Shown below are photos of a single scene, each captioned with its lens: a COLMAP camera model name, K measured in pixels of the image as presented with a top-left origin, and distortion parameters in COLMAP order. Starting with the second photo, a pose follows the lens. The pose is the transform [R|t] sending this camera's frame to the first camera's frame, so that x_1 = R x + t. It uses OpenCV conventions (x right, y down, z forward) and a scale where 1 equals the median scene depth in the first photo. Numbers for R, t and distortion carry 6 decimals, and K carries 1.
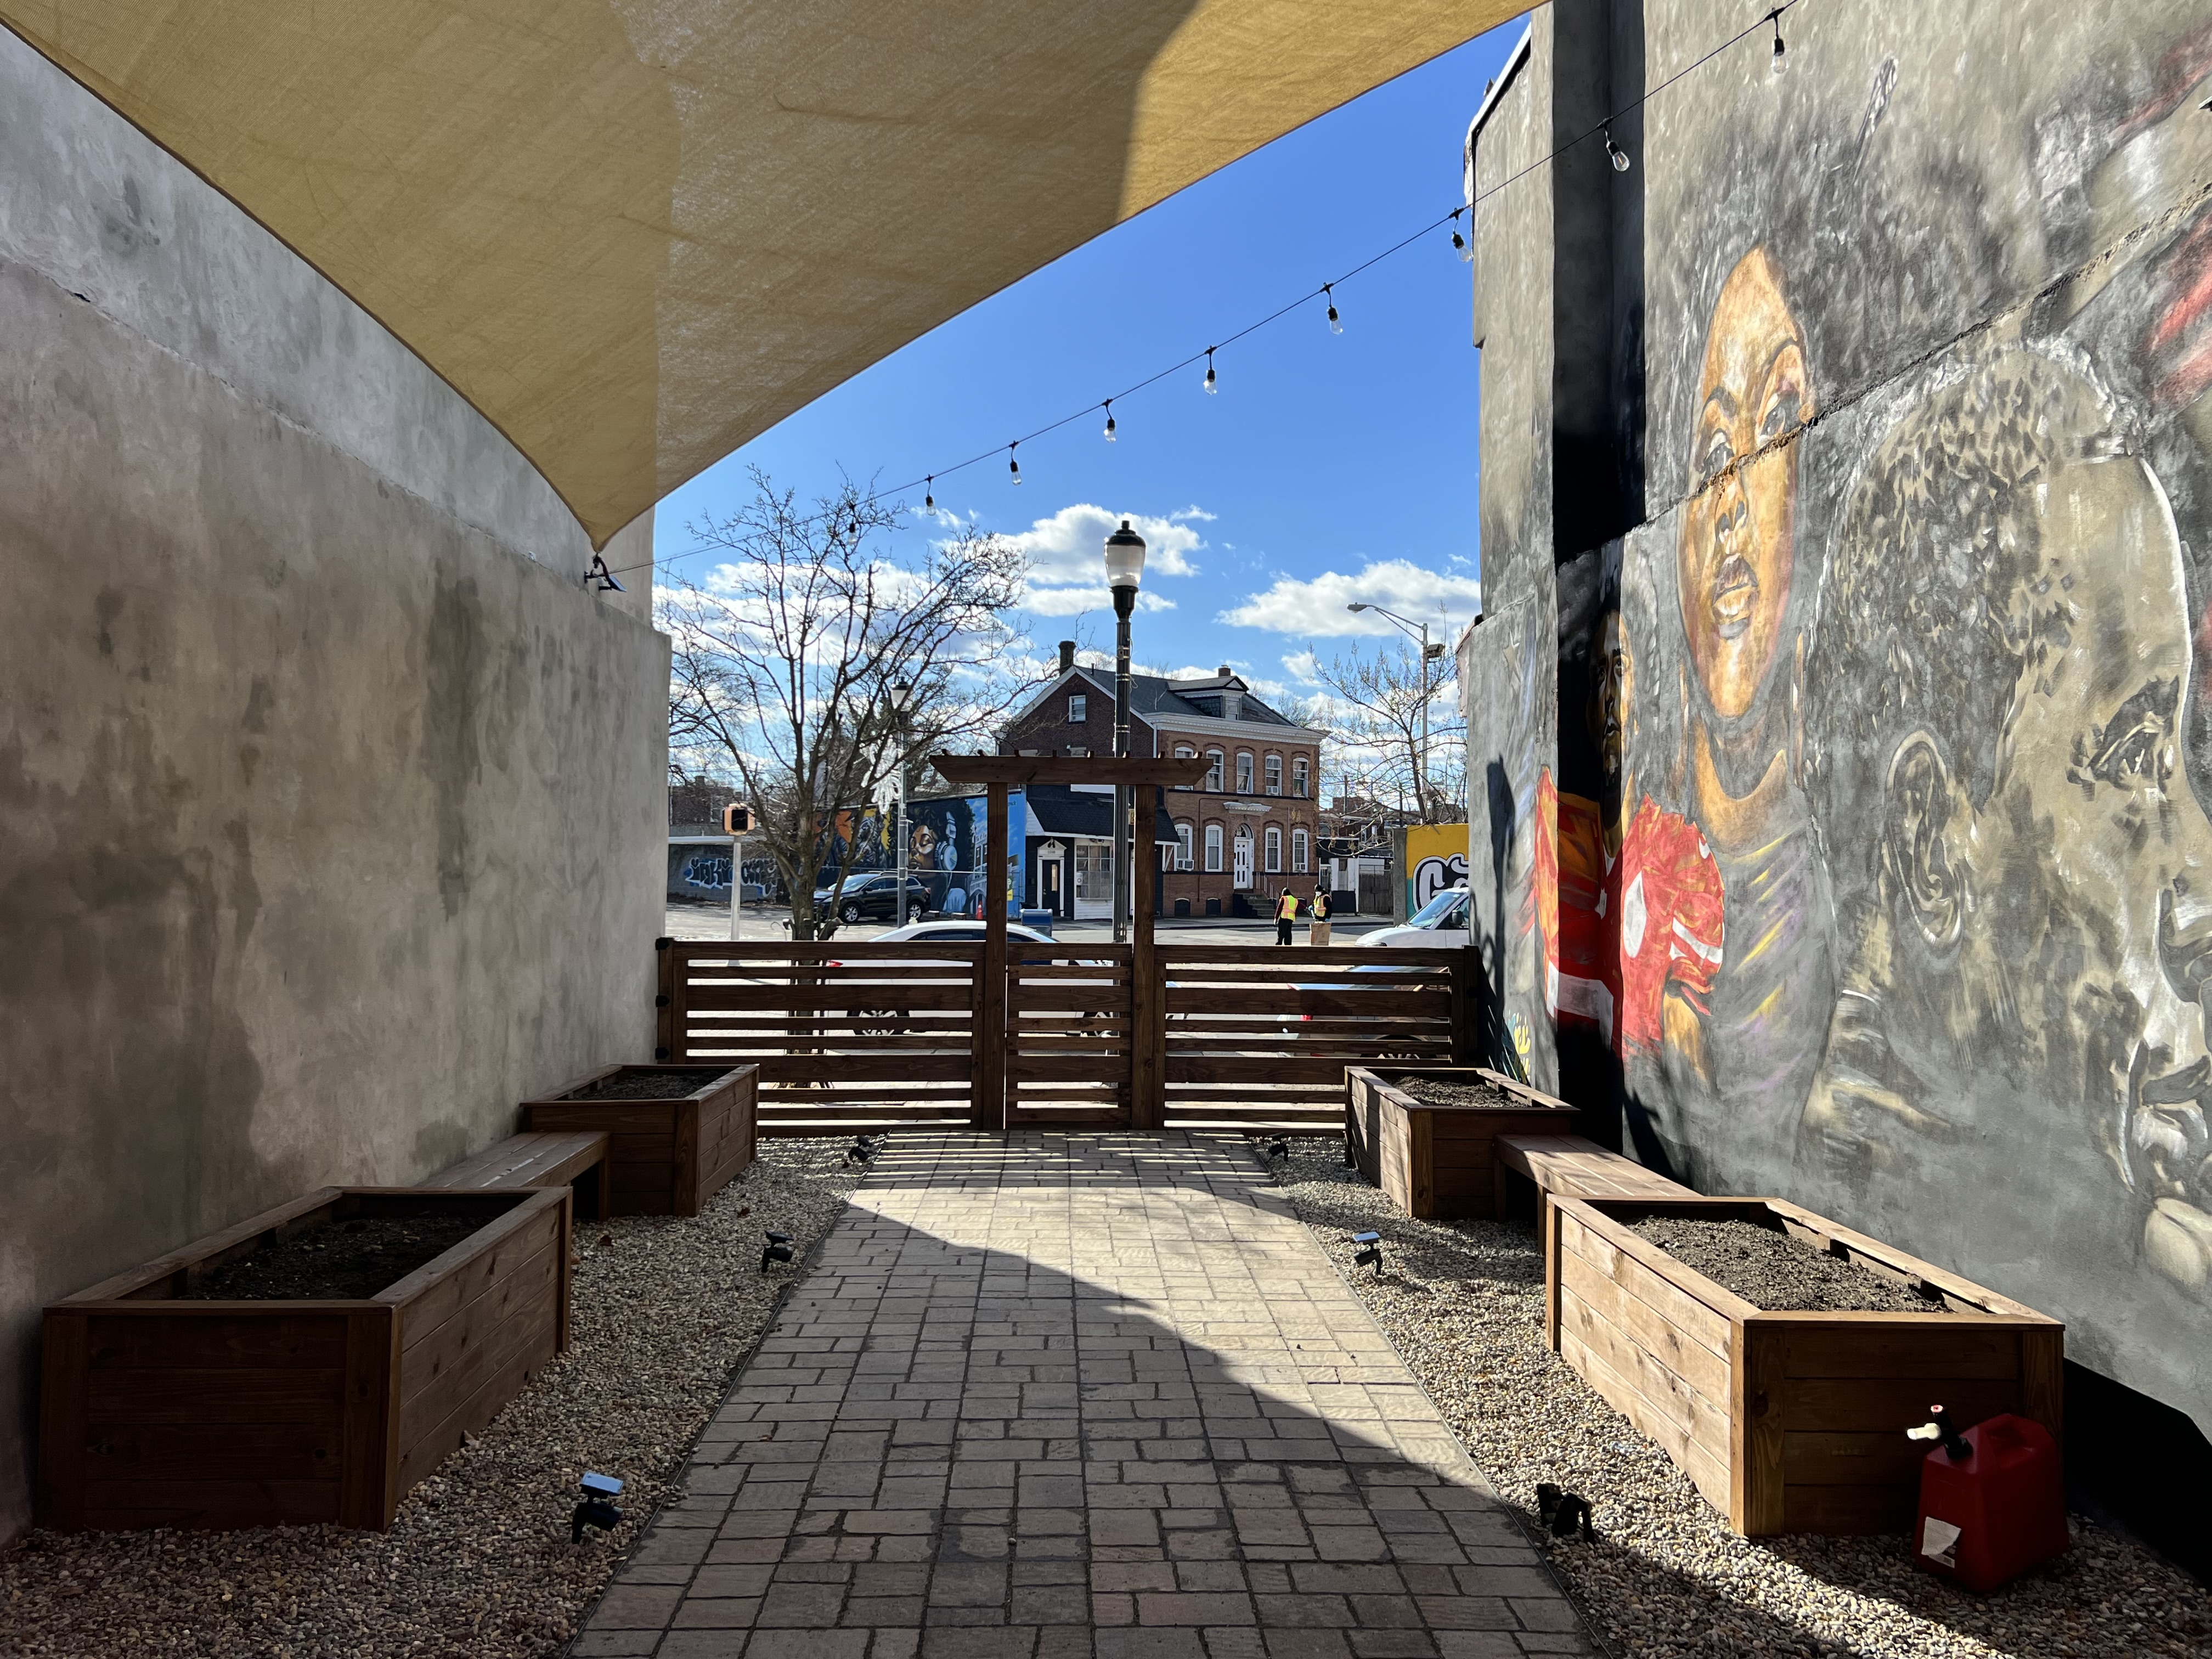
lens RADIAL K [[1779.0, 0, 1110.7], [0, 1779.0, 808.1], [0, 0, 1]] dist [0.021828, -0.004889]
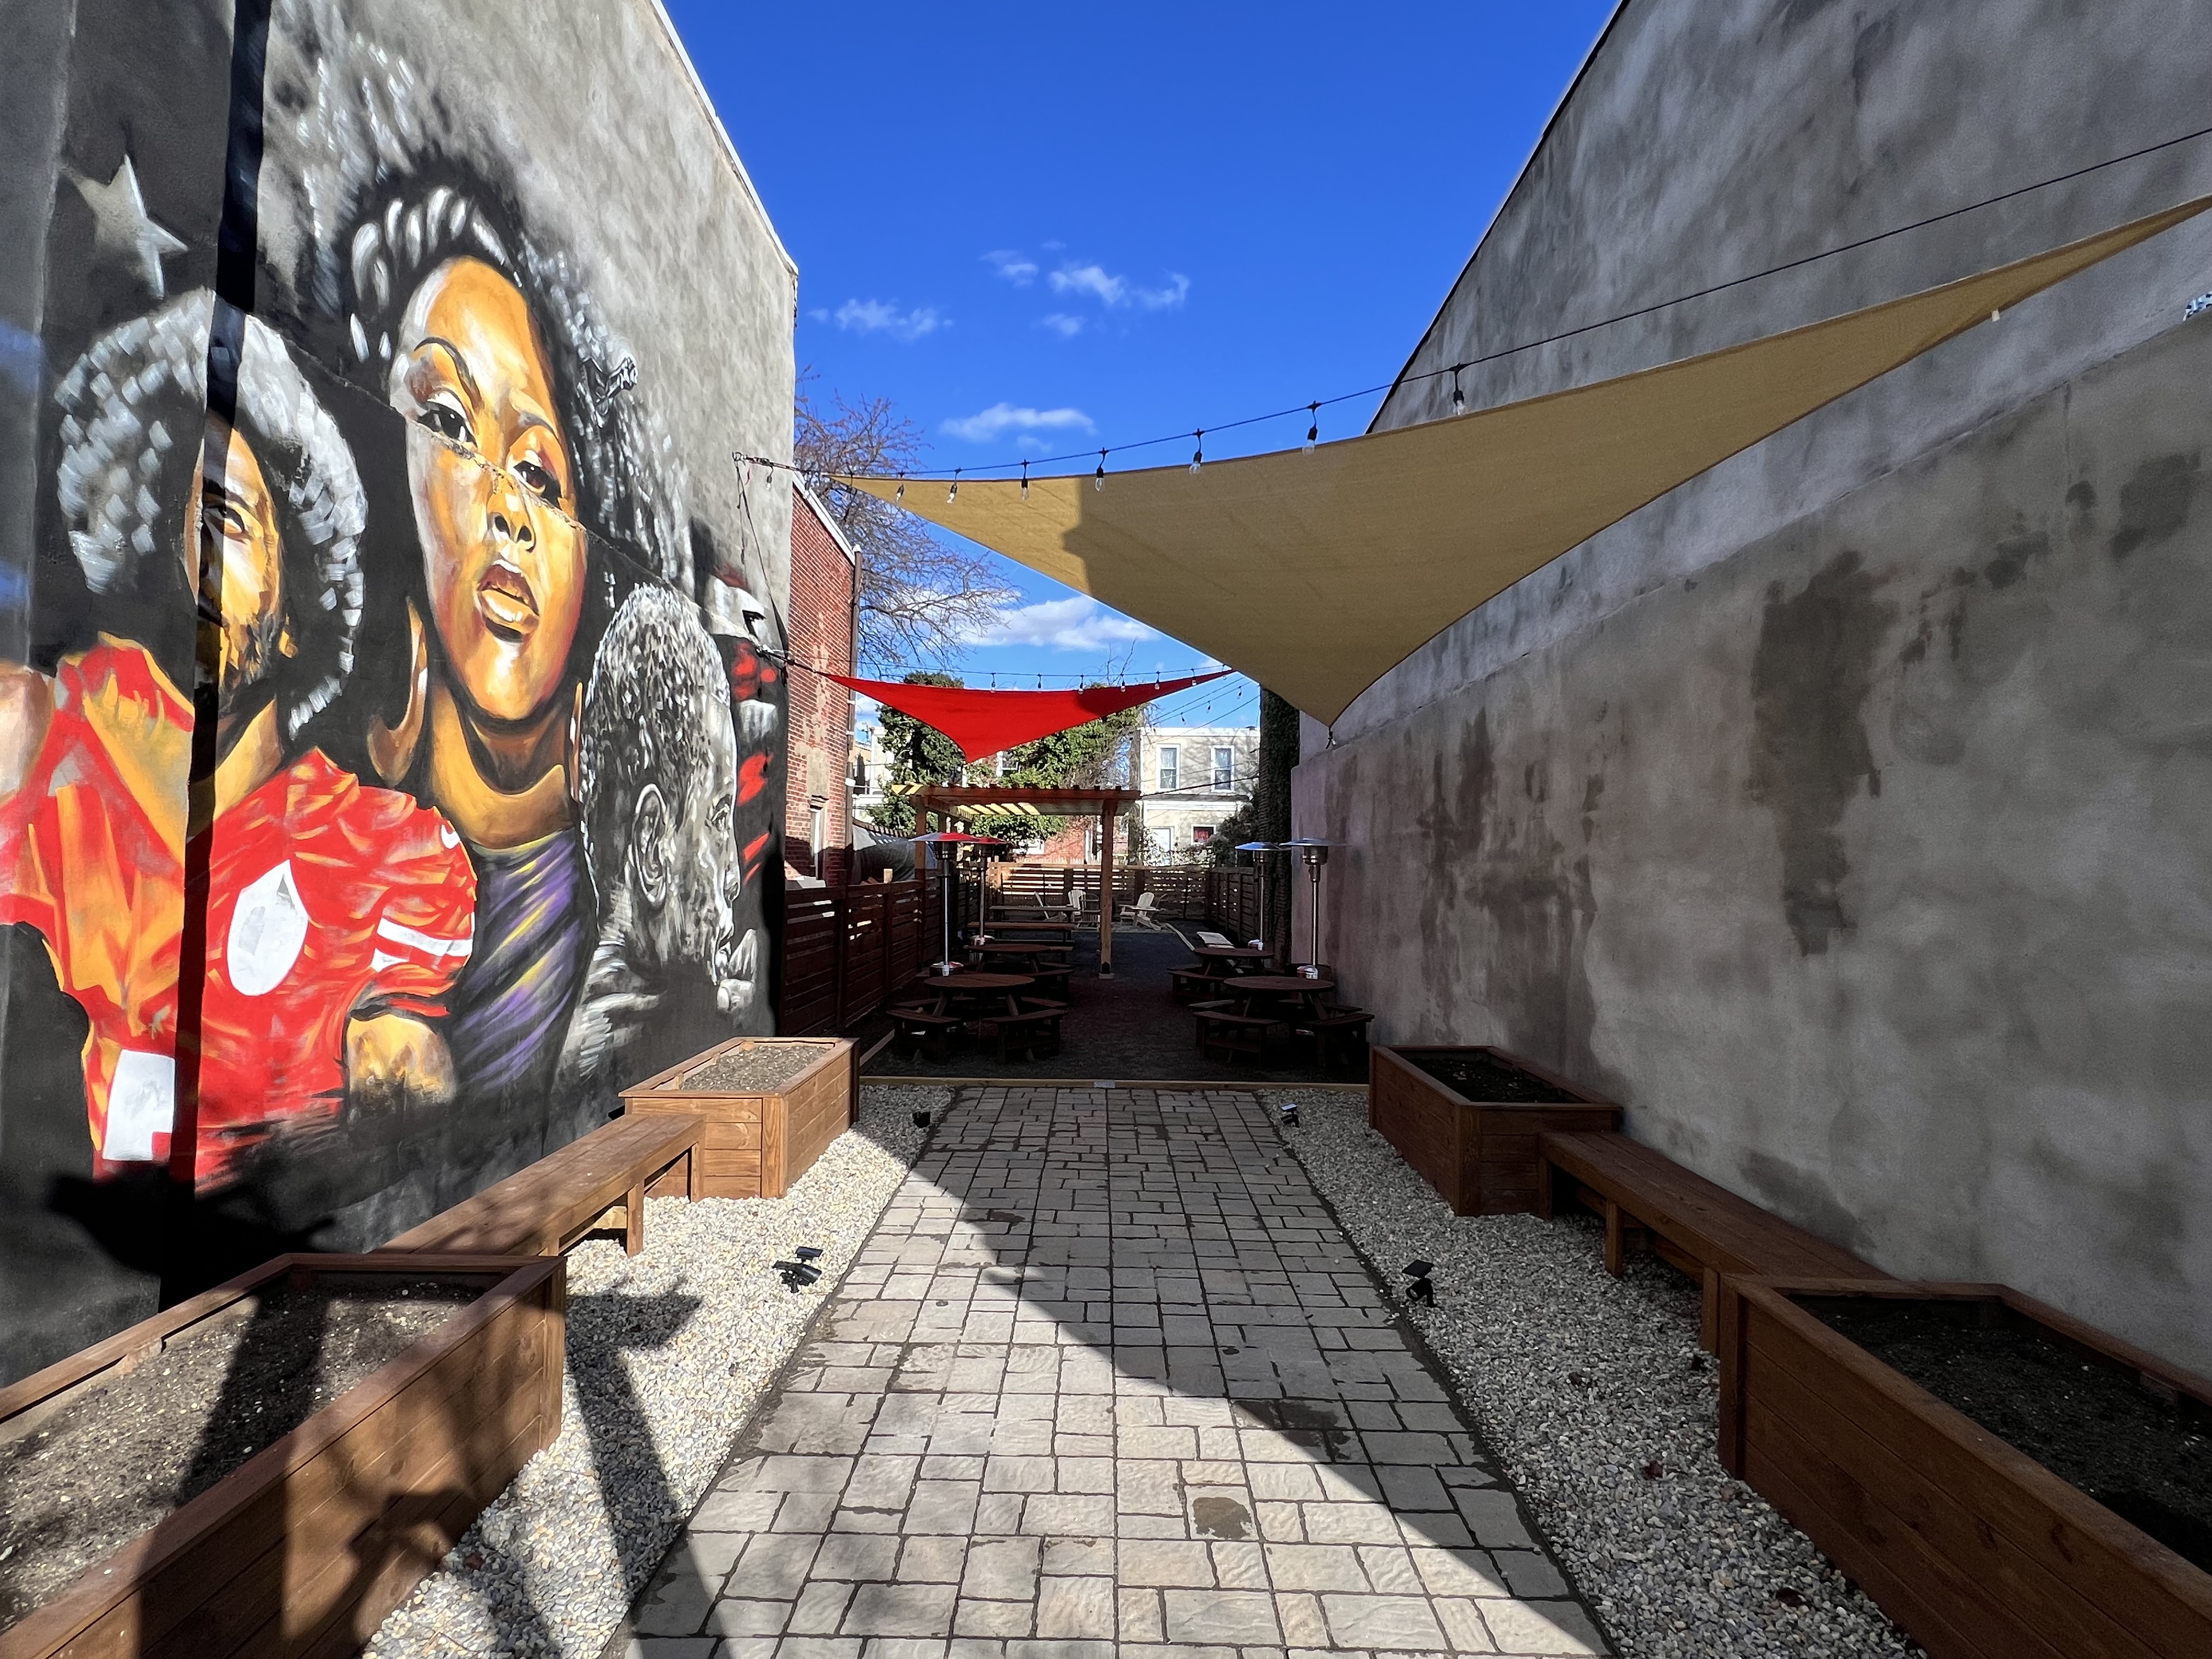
lens RADIAL K [[1089.6, 0, 1101.7], [0, 1089.6, 822.1], [0, 0, 1]] dist [0.000640, 0.000096]
pose [[-0.999019, -0.027259, 0.034886, -0.034478], [-0.029805, 0.996761, -0.074693, 0.057231], [-0.032737, -0.075660, -0.996596, 1.876967]]
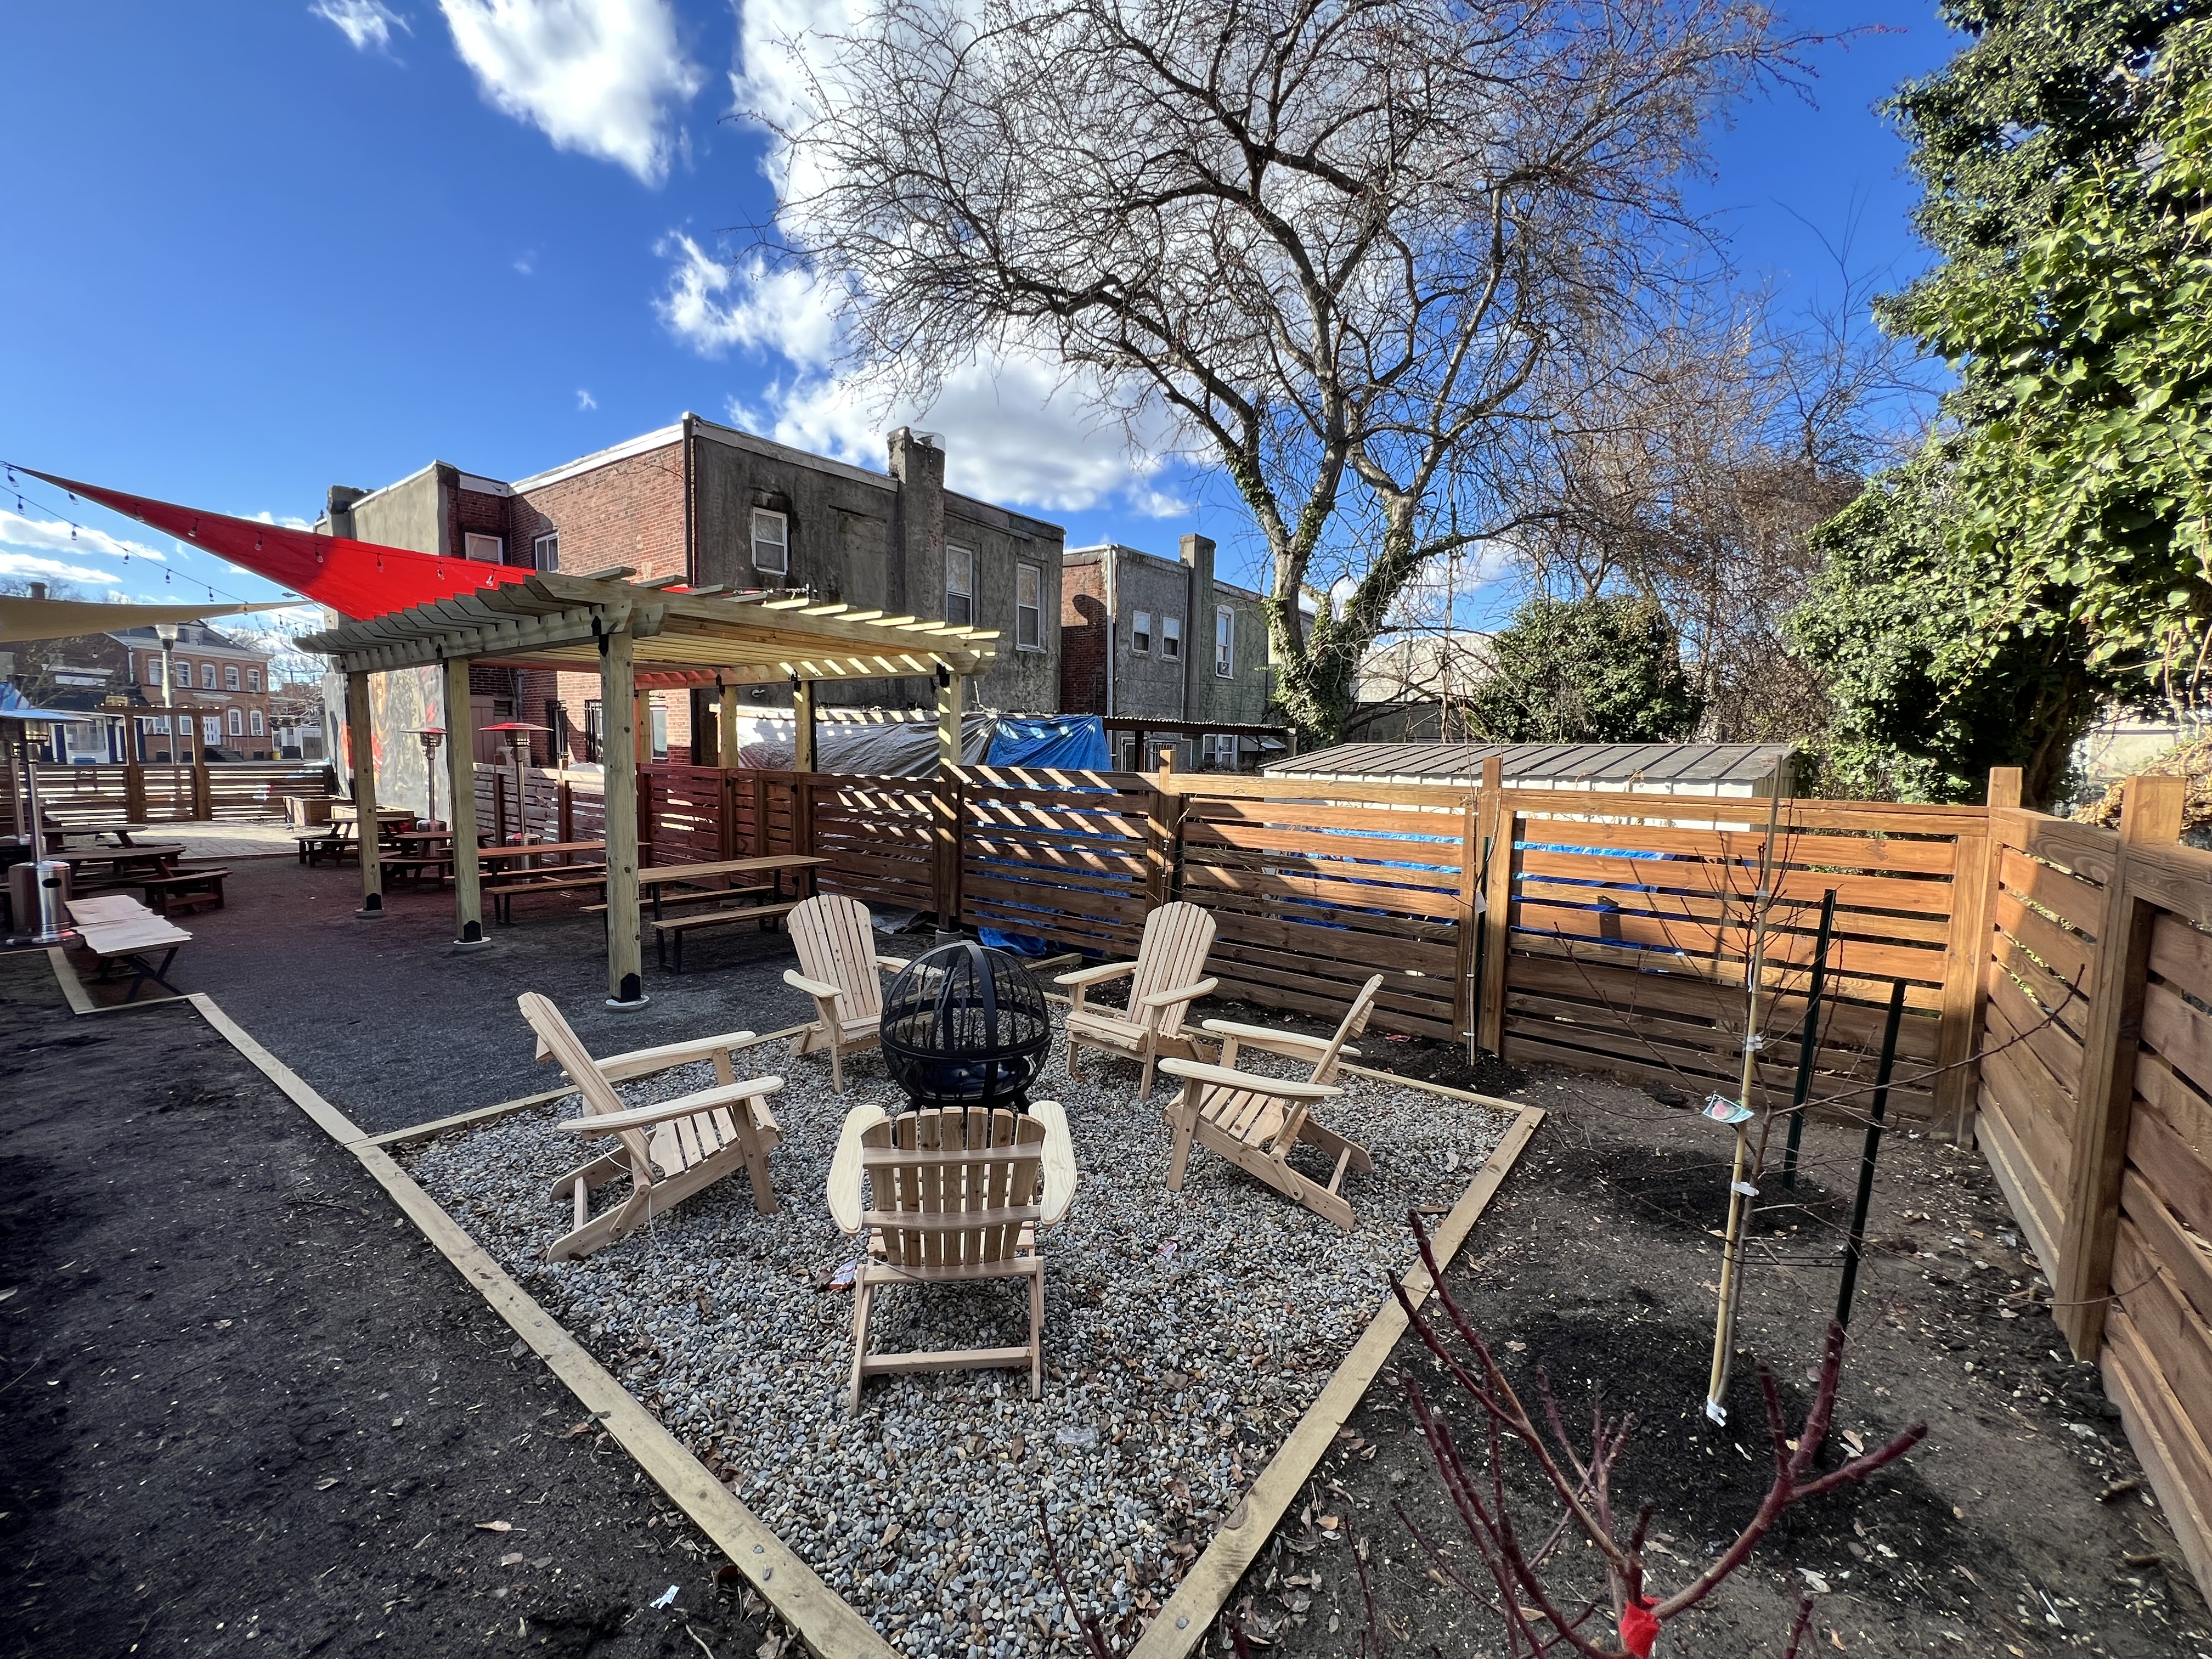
lens RADIAL K [[877.9, 0, 1099.3], [0, 877.9, 824.6], [0, 0, 1]] dist [0.000286, 0.000340]
pose [[0.645708, -0.066174, 0.760712, -0.278395], [-0.037928, 0.992228, 0.118508, -0.130811], [-0.762642, -0.105374, 0.638180, -2.465798]]
